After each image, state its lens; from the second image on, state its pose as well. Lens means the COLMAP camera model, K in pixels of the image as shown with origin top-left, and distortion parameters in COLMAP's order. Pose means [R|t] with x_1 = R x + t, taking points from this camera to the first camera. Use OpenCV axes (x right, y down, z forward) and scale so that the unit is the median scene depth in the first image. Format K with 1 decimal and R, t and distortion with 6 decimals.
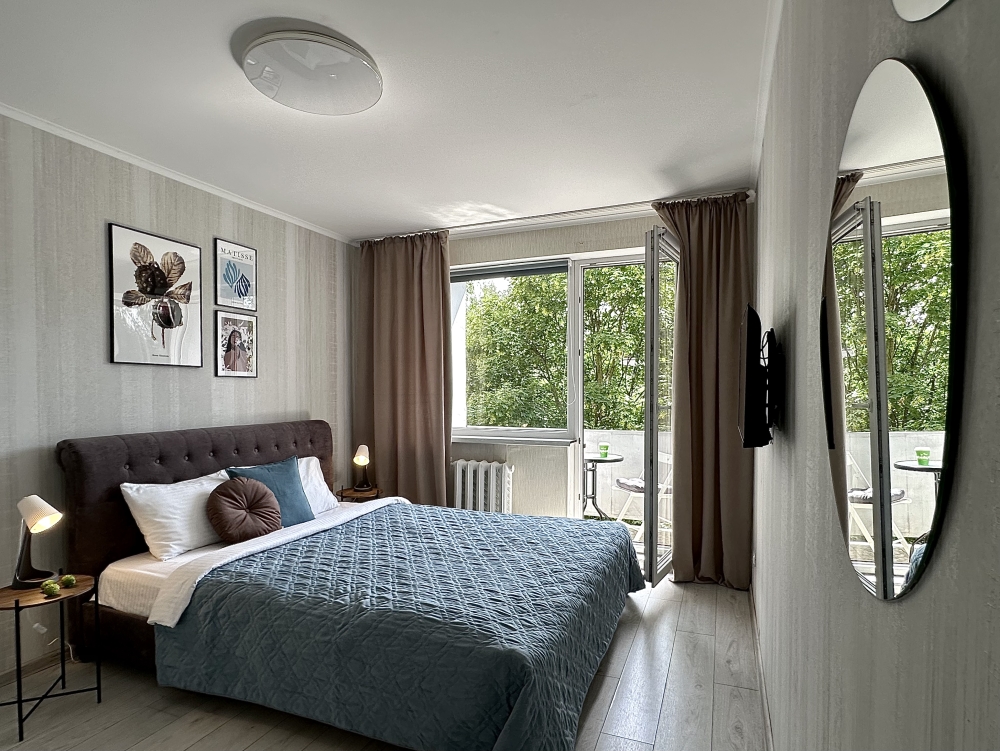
lens RADIAL K [[525.3, 0, 494.2], [0, 525.3, 401.2], [0, 0, 1]] dist [0.000551, 0.002607]
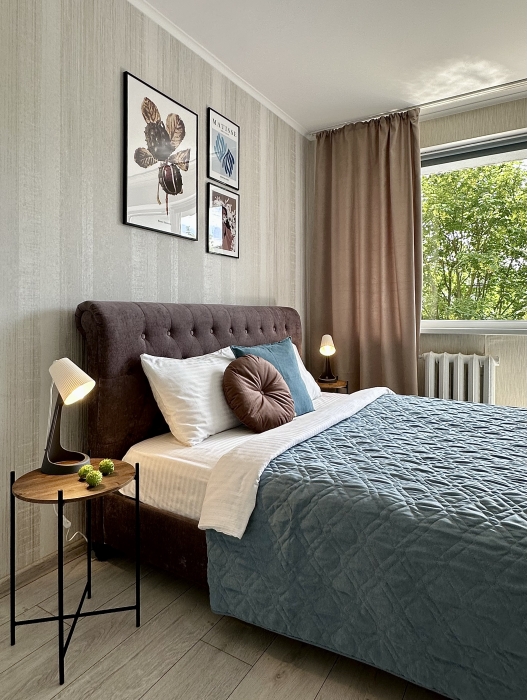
lens RADIAL K [[423.9, 0, 260.0], [0, 423.9, 313.3], [0, 0, 1]] dist [-0.003239, 0.003433]
pose [[0.987830, -0.002550, -0.155519, -0.404354], [-0.002270, 0.999523, -0.030813, 0.109632], [0.155523, 0.030791, 0.987352, 0.337247]]
